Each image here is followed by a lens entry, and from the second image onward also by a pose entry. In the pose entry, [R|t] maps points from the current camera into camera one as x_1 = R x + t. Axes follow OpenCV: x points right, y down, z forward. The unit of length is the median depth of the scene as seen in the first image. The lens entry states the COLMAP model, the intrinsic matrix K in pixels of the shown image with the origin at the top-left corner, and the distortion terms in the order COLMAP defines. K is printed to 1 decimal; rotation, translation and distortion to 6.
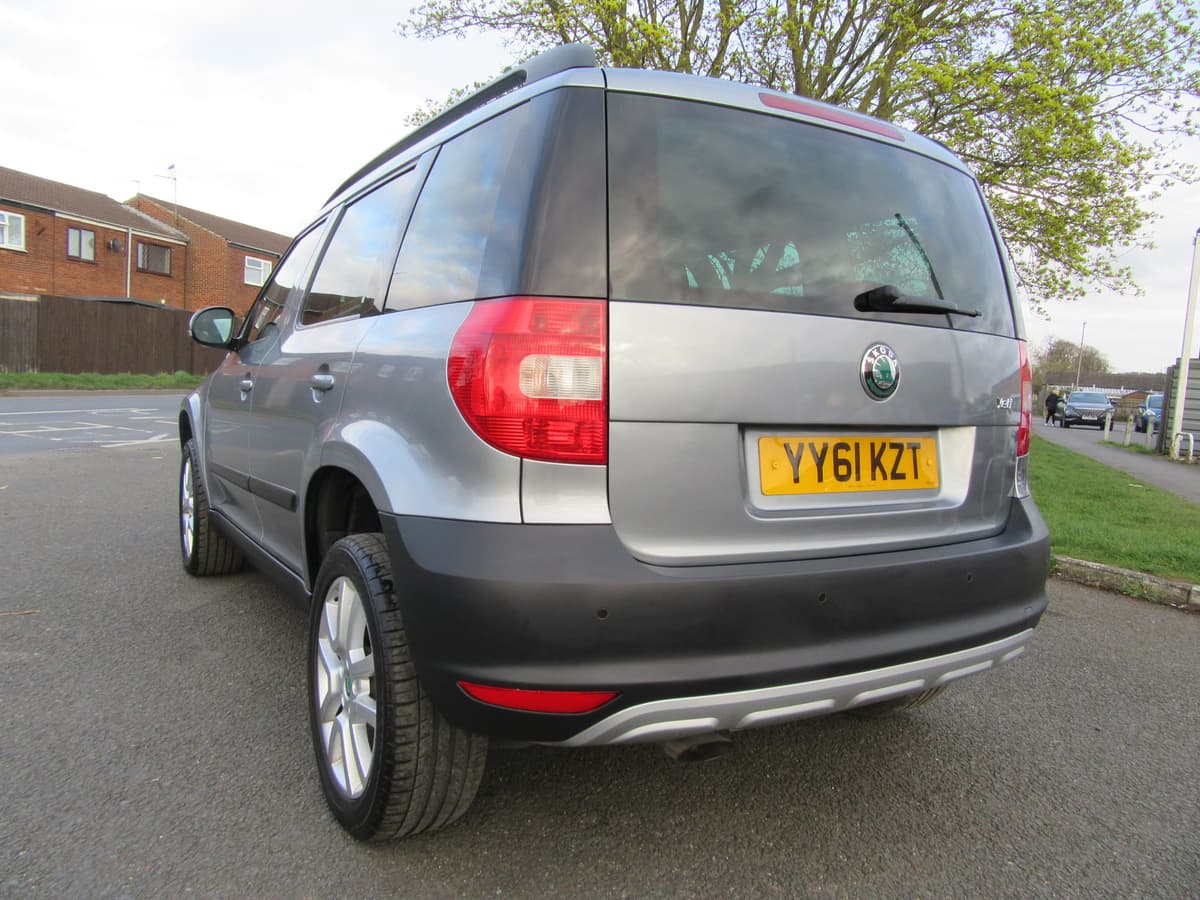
lens RADIAL K [[886.9, 0, 600.0], [0, 886.9, 450.0], [0, 0, 1]] dist [-0.016714, 0.011598]
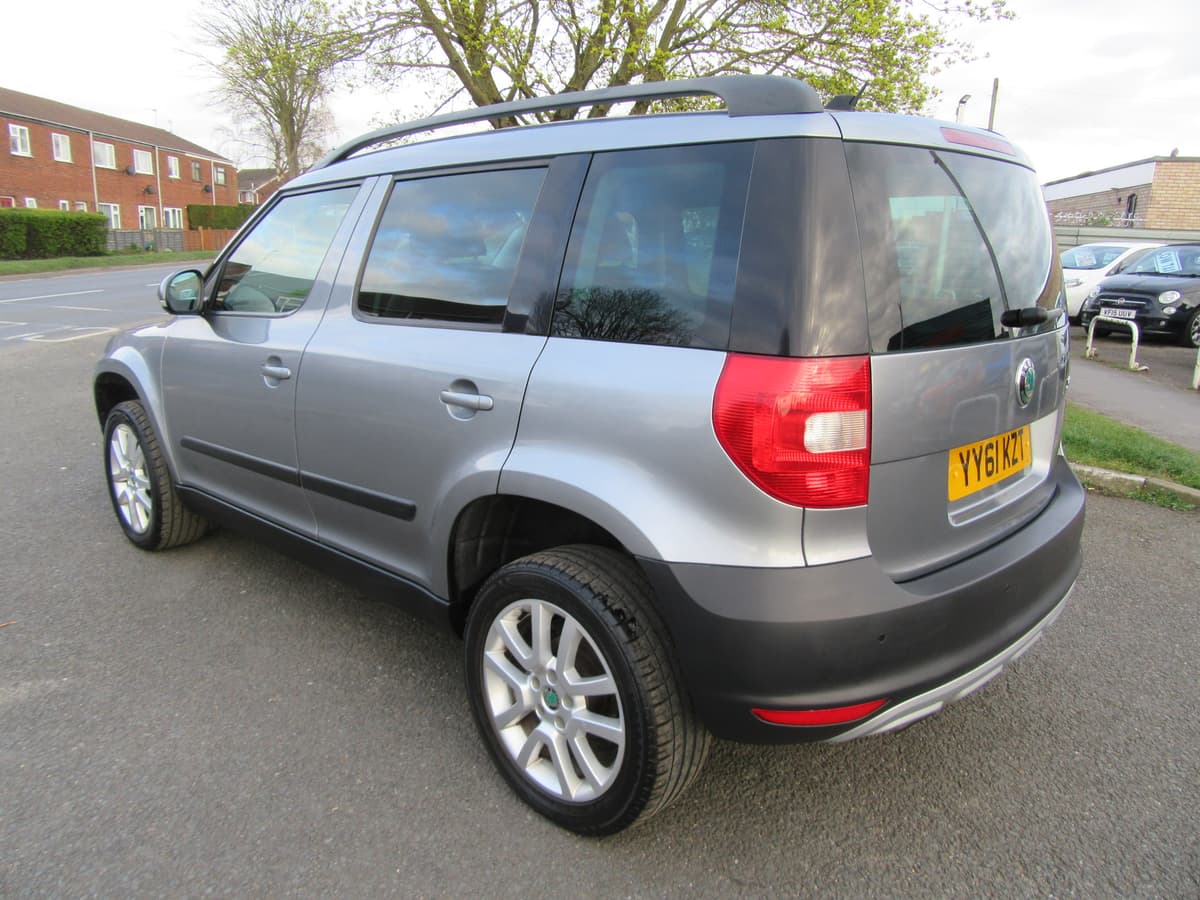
lens RADIAL K [[886.9, 0, 600.0], [0, 886.9, 450.0], [0, 0, 1]] dist [-0.016714, 0.011598]
pose [[0.966117, -0.084904, 0.243741, -0.508108], [0.044731, 0.985135, 0.165857, -0.217772], [-0.254199, -0.149335, 0.955553, 0.030199]]
